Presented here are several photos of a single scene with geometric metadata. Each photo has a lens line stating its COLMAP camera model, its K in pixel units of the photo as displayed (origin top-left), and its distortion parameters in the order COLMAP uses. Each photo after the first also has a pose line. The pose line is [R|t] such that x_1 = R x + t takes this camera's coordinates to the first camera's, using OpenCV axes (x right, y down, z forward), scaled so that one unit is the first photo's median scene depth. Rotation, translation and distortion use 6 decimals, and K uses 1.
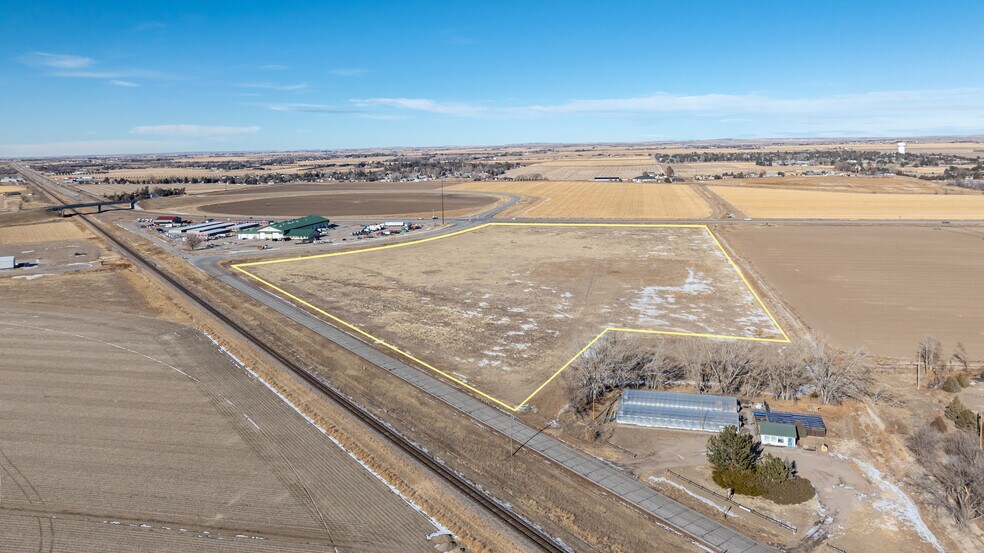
lens RADIAL K [[715.0, 0, 494.2], [0, 715.0, 228.6], [0, 0, 1]] dist [-0.018302, 0.000583]
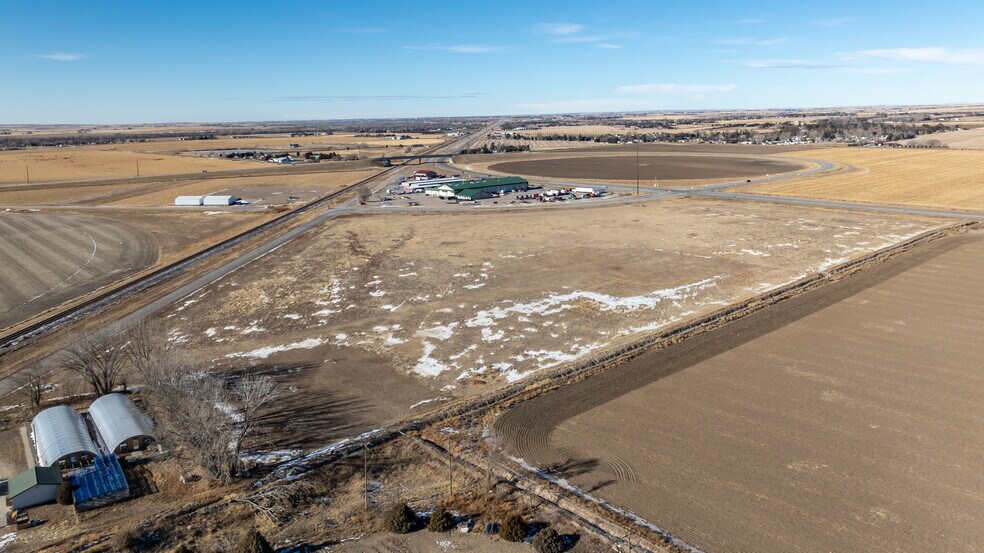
lens RADIAL K [[709.9, 0, 494.2], [0, 709.9, 251.6], [0, 0, 1]] dist [-0.017427, -0.000503]
pose [[0.803138, 0.114996, -0.584589, 0.335882], [-0.061994, 0.992000, 0.109969, -0.022785], [0.592559, -0.052079, 0.803842, 0.191117]]
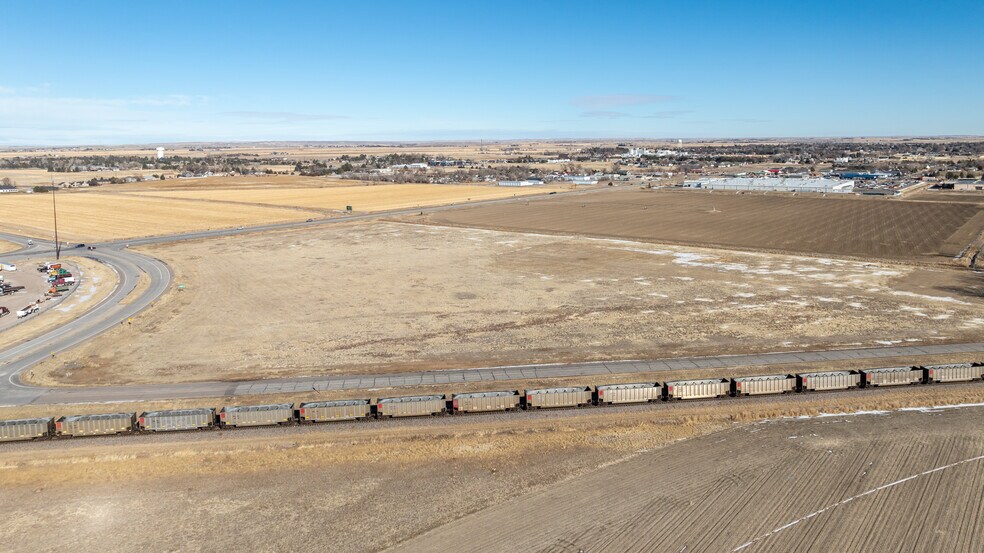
lens RADIAL K [[715.0, 0, 494.2], [0, 715.0, 228.6], [0, 0, 1]] dist [-0.018302, 0.000583]
pose [[0.461075, -0.094758, 0.882287, -0.457553], [0.106658, 0.992992, 0.050909, -0.024844], [-0.880928, 0.070630, 0.467950, 0.433022]]
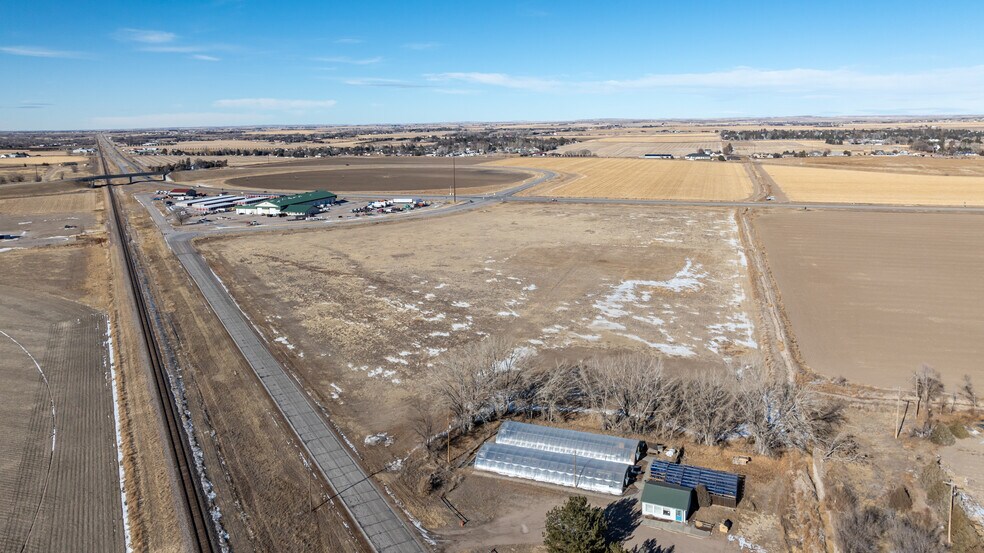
lens RADIAL K [[713.5, 0, 494.7], [0, 713.5, 231.7], [0, 0, 1]] dist [-0.023496, 0.009635]
pose [[0.995176, 0.021906, -0.095631, 0.078036], [-0.018179, 0.999048, 0.039668, -0.005470], [0.096409, -0.037739, 0.994626, 0.069802]]
